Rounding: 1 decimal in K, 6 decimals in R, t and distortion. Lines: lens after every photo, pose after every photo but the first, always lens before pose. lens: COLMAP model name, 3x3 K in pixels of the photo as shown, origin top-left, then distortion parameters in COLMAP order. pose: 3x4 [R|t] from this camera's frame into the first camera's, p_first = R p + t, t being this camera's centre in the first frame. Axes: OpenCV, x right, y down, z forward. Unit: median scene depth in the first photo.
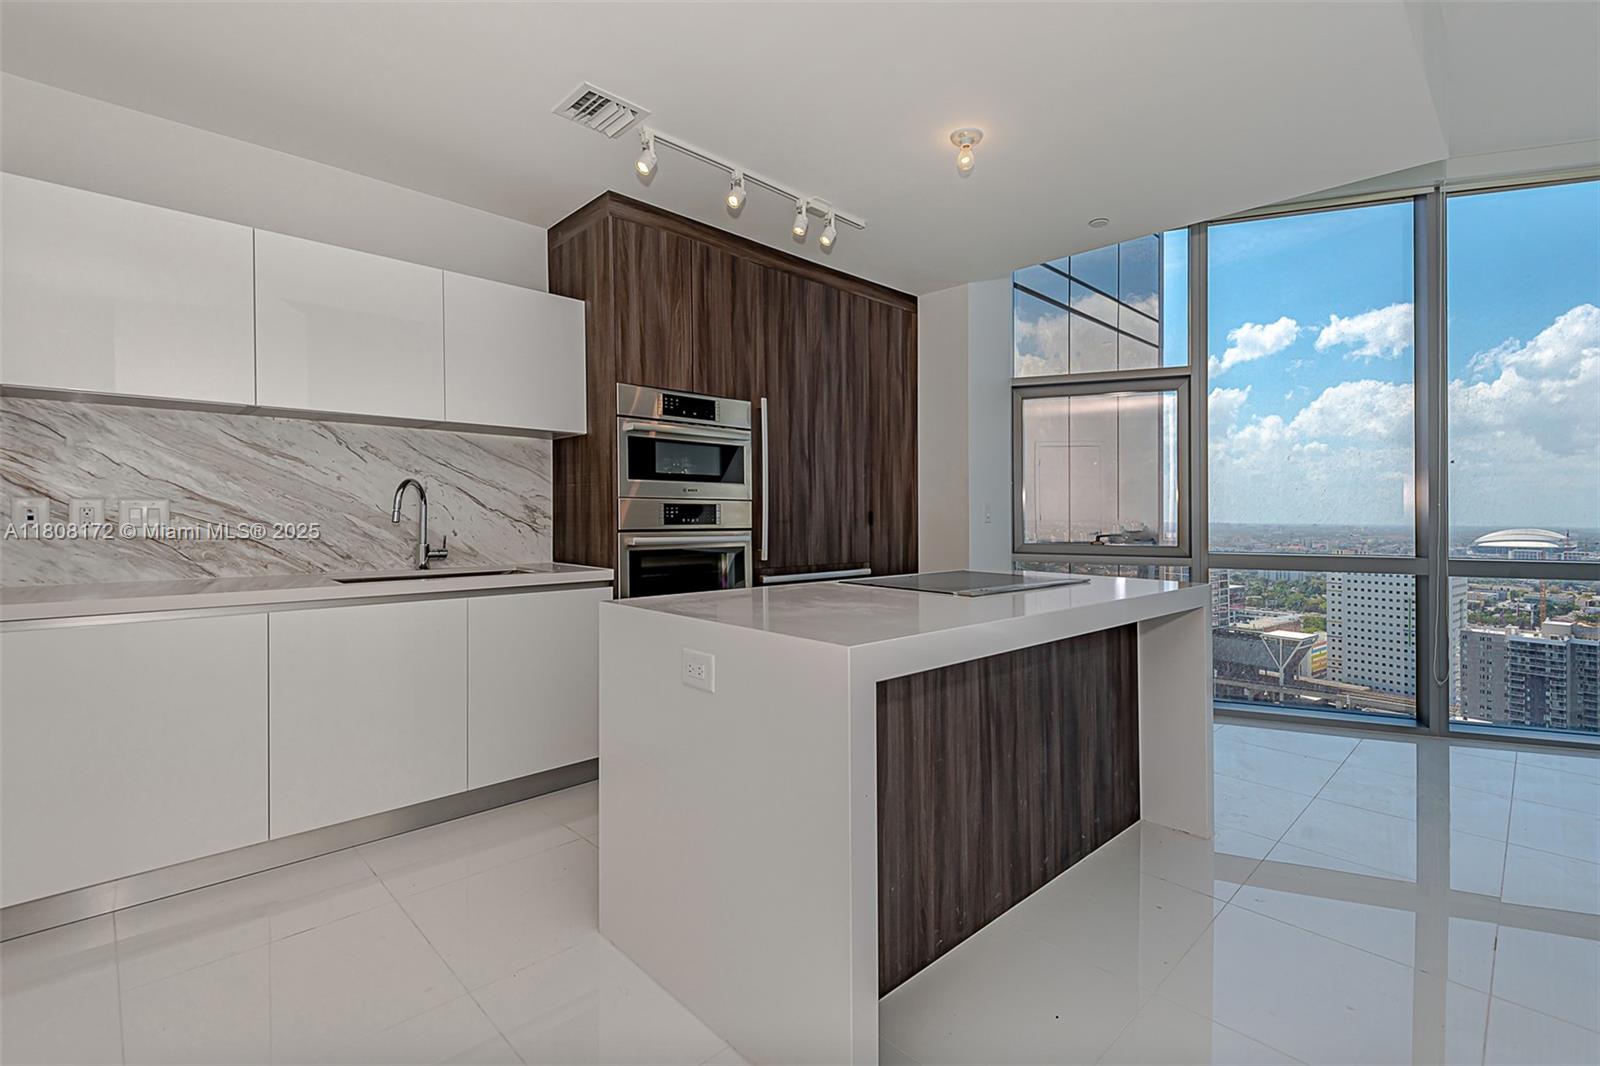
lens RADIAL K [[752.9, 0, 838.1], [0, 752.9, 514.2], [0, 0, 1]] dist [0.039252, -0.001440]
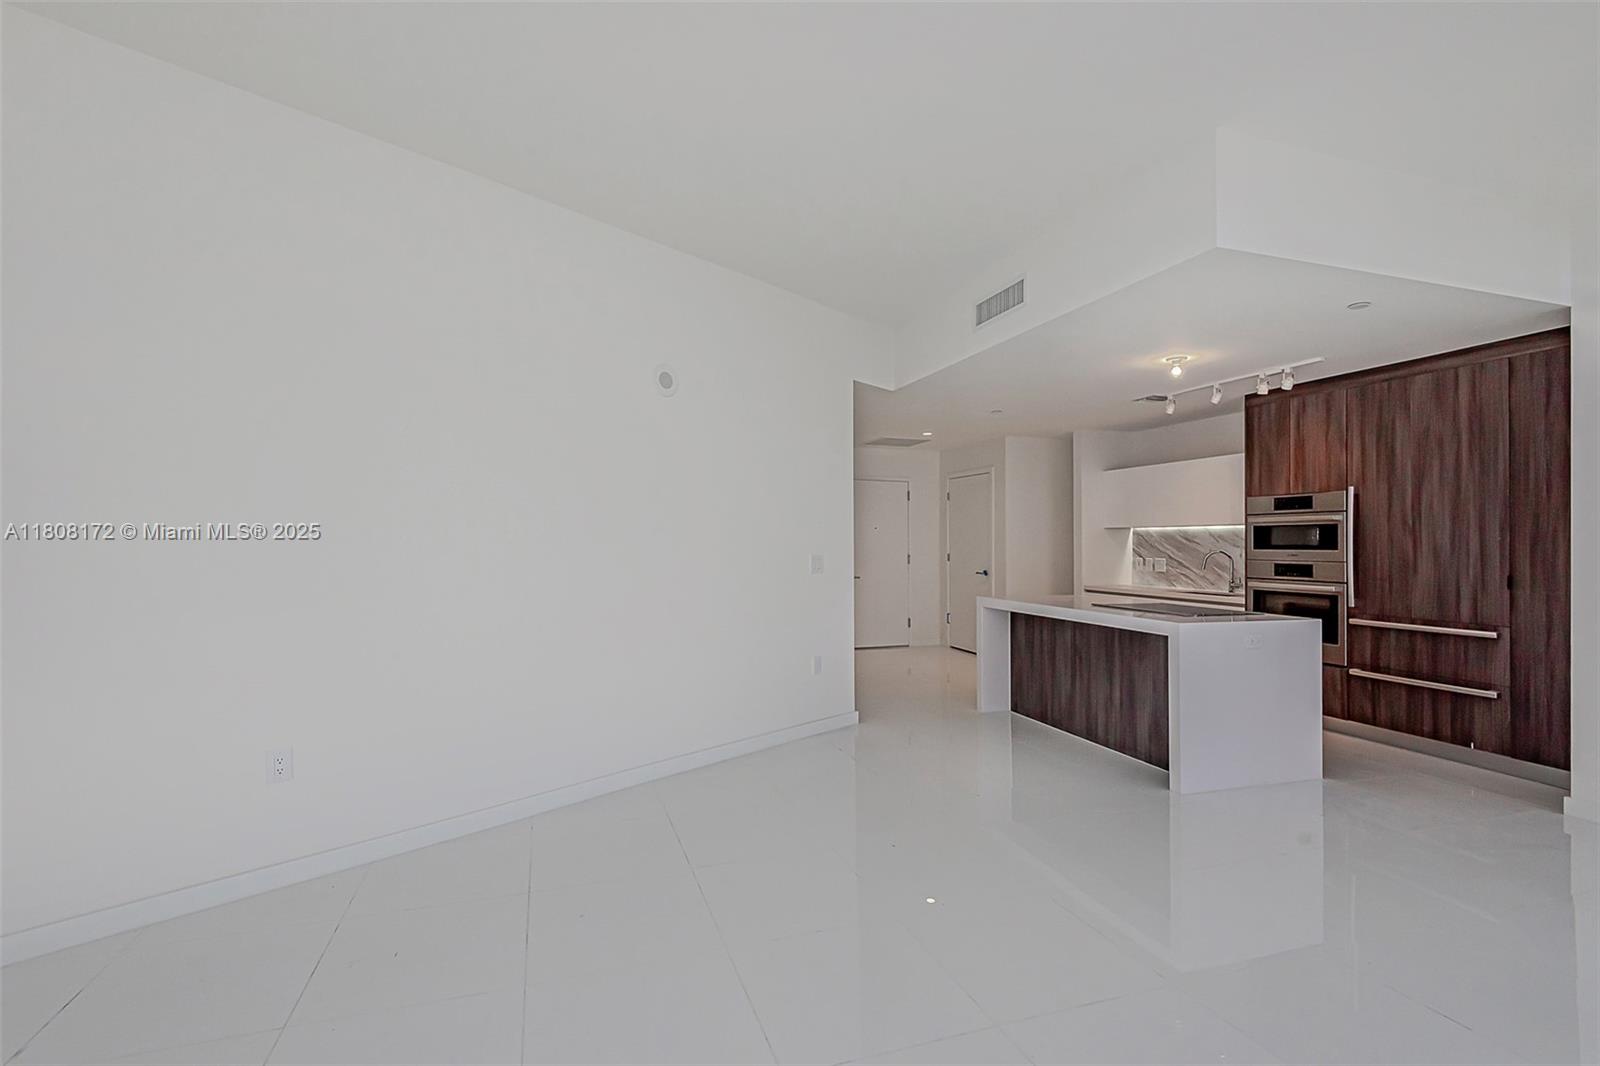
lens RADIAL K [[752.9, 0, 785.5], [0, 752.9, 514.1], [0, 0, 1]] dist [0.039252, -0.001440]
pose [[-0.479926, -0.043401, -0.876235, 1.704319], [-0.010873, 0.998993, -0.043526, -0.035552], [0.877242, -0.011362, -0.479914, 0.822930]]
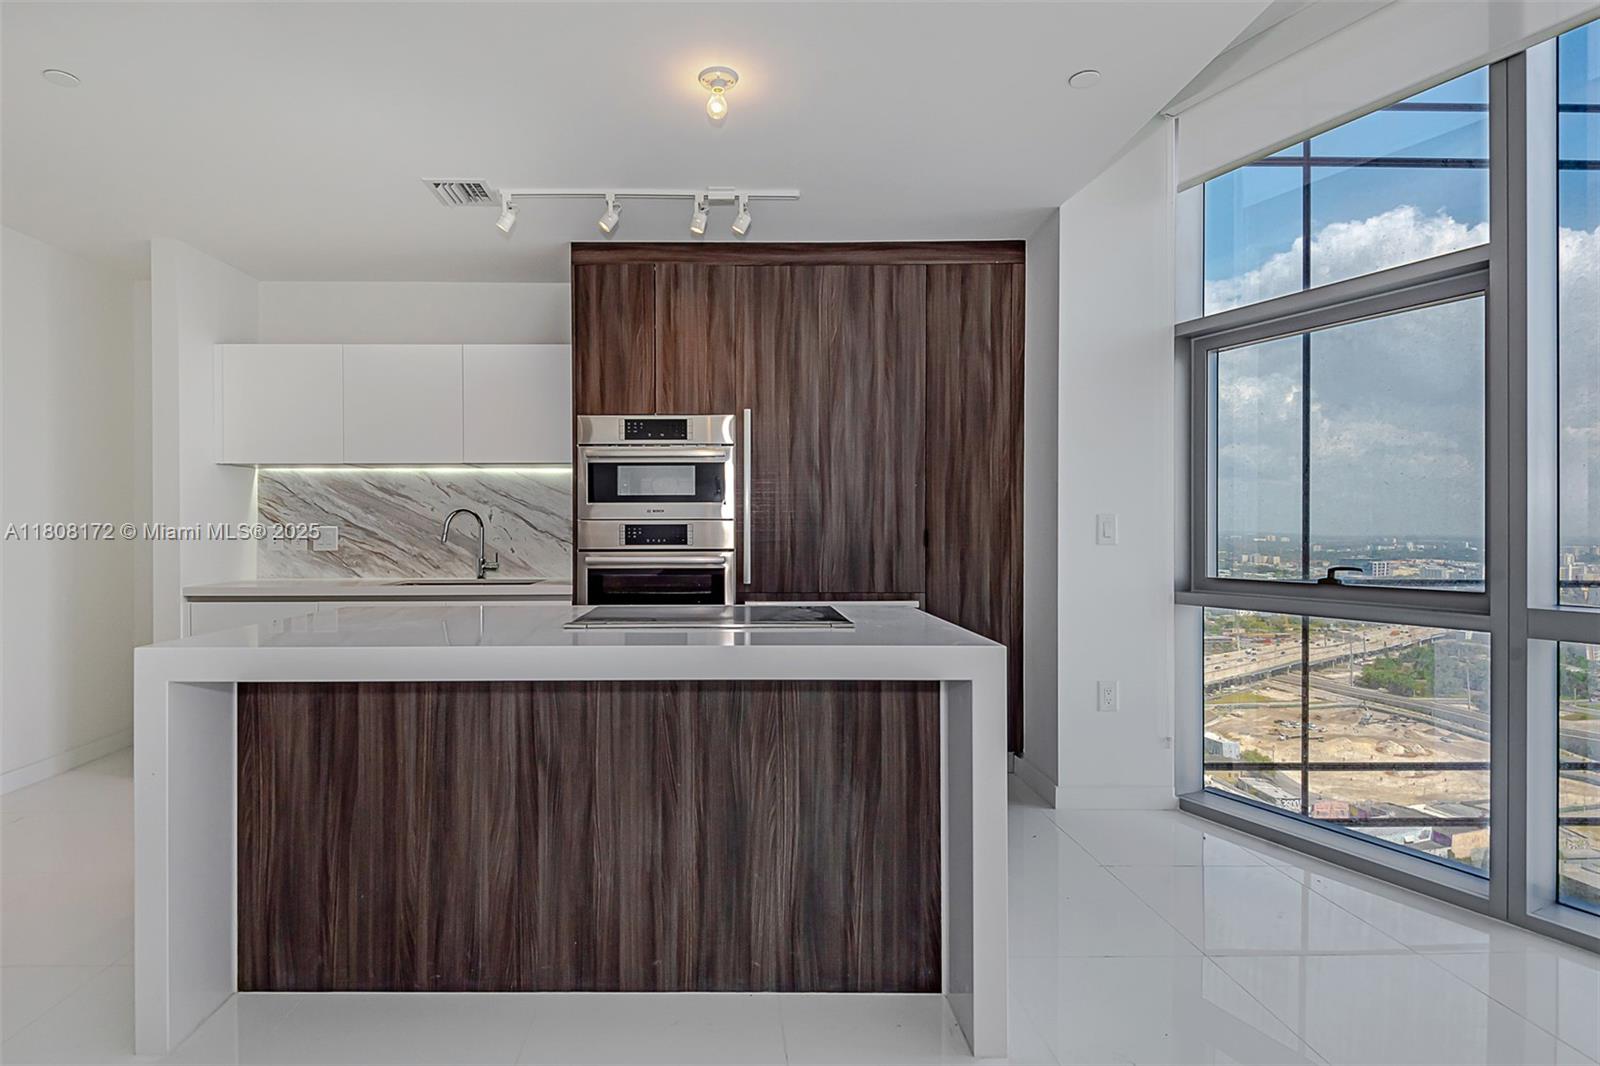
lens RADIAL K [[851.7, 0, 790.1], [0, 851.7, 526.1], [0, 0, 1]] dist [0.034761, -0.000595]
pose [[0.689679, -0.008688, -0.724063, 0.743301], [0.005365, 0.999962, -0.006888, -0.002380], [0.724095, 0.000866, 0.689700, 0.336896]]
